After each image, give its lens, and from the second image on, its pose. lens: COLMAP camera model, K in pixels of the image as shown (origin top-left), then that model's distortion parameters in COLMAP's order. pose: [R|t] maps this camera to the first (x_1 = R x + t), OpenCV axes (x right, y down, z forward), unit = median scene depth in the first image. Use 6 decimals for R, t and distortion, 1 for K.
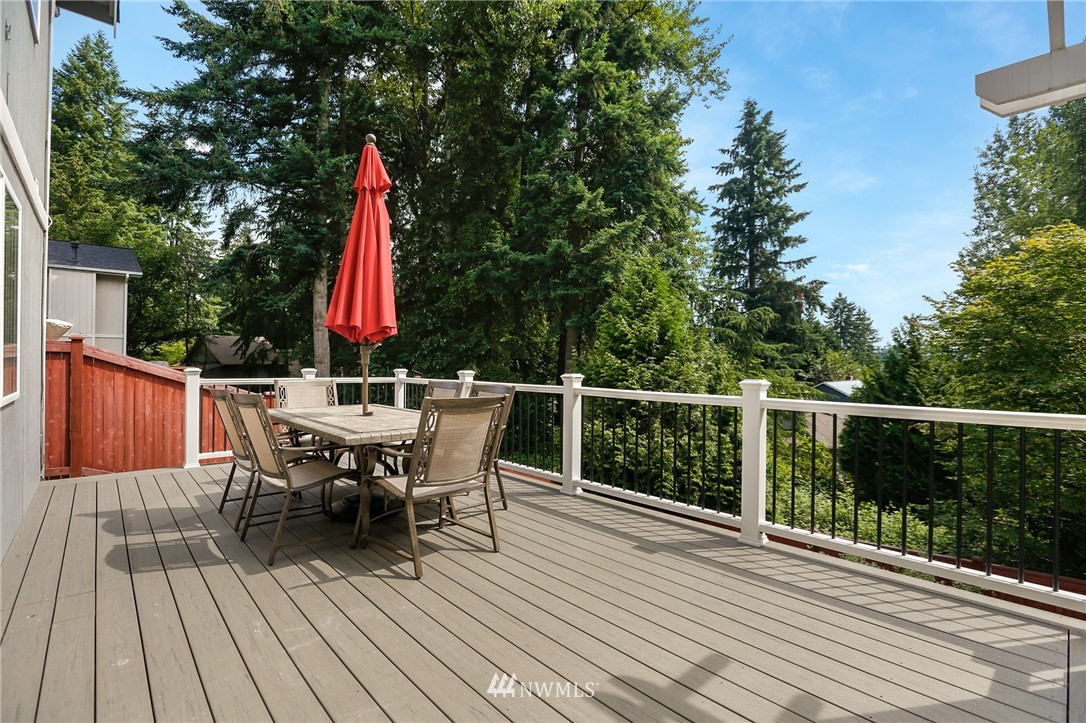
lens RADIAL K [[496.8, 0, 544.8], [0, 496.8, 364.4], [0, 0, 1]] dist [-0.054659, 0.019865]
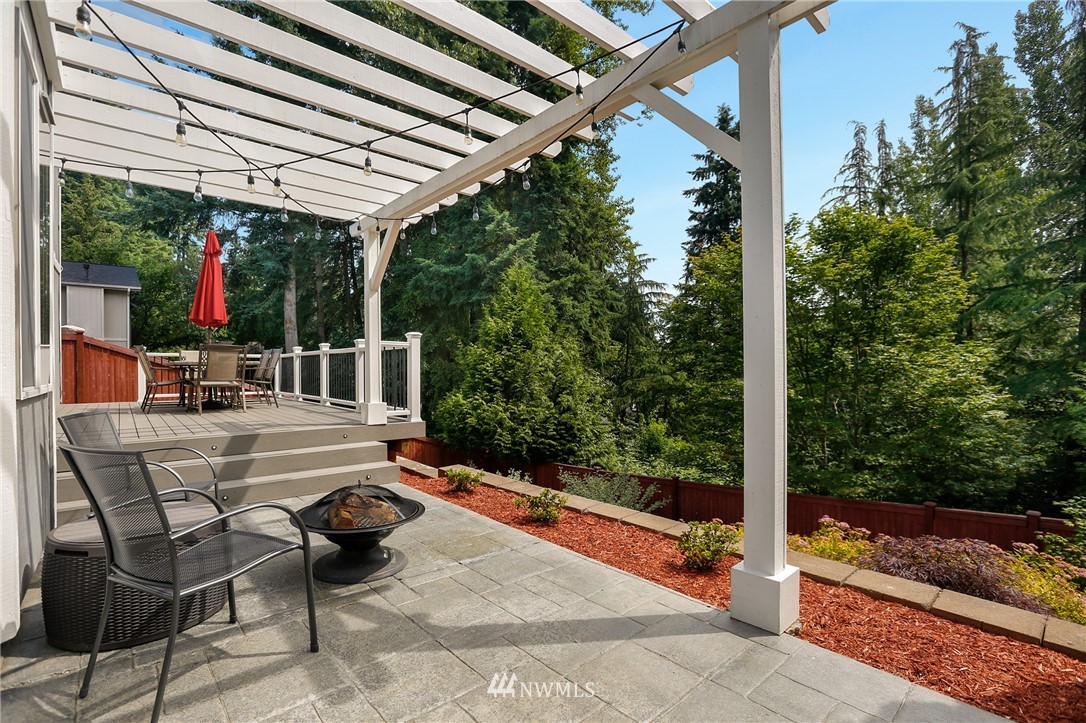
lens RADIAL K [[504.4, 0, 544.0], [0, 504.4, 378.6], [0, 0, 1]] dist [-0.063846, 0.026720]
pose [[0.999428, -0.010187, -0.032262, 0.192903], [0.010766, 0.999783, 0.017821, 0.025612], [0.032073, -0.018159, 0.999321, -0.179429]]
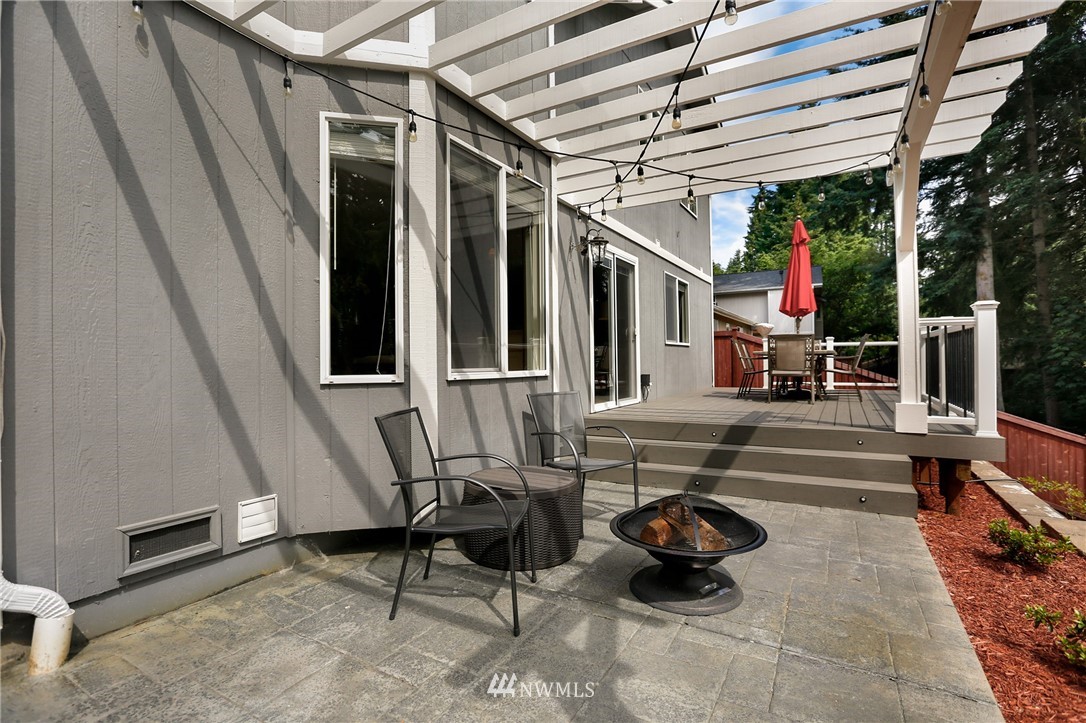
lens RADIAL K [[506.9, 0, 543.0], [0, 506.9, 361.5], [0, 0, 1]] dist [-0.020523, 0.000768]
pose [[0.280118, -0.013645, -0.959869, 0.241629], [0.012120, 0.999870, -0.010677, 0.026059], [0.959889, -0.008643, 0.280247, -0.112302]]
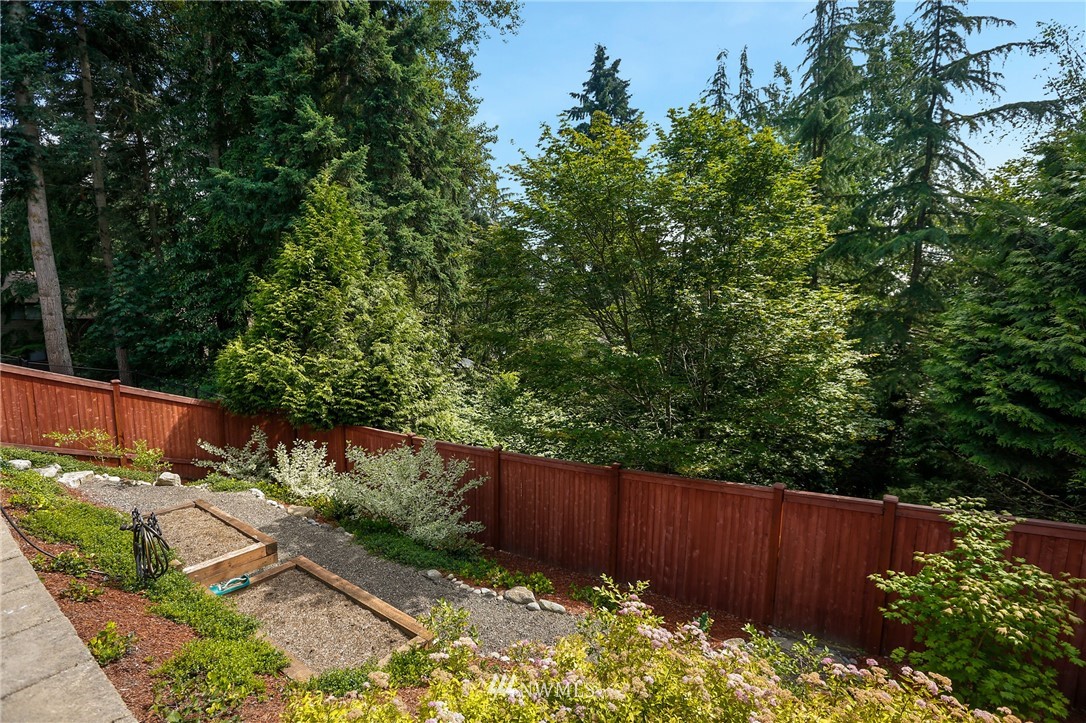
lens RADIAL K [[491.6, 0, 548.0], [0, 491.6, 368.1], [0, 0, 1]] dist [-0.053502, 0.016279]
pose [[0.977648, -0.018279, 0.209454, 0.267893], [-0.006001, 0.993382, 0.114699, 0.024858], [-0.210165, -0.113392, 0.971068, -0.059579]]
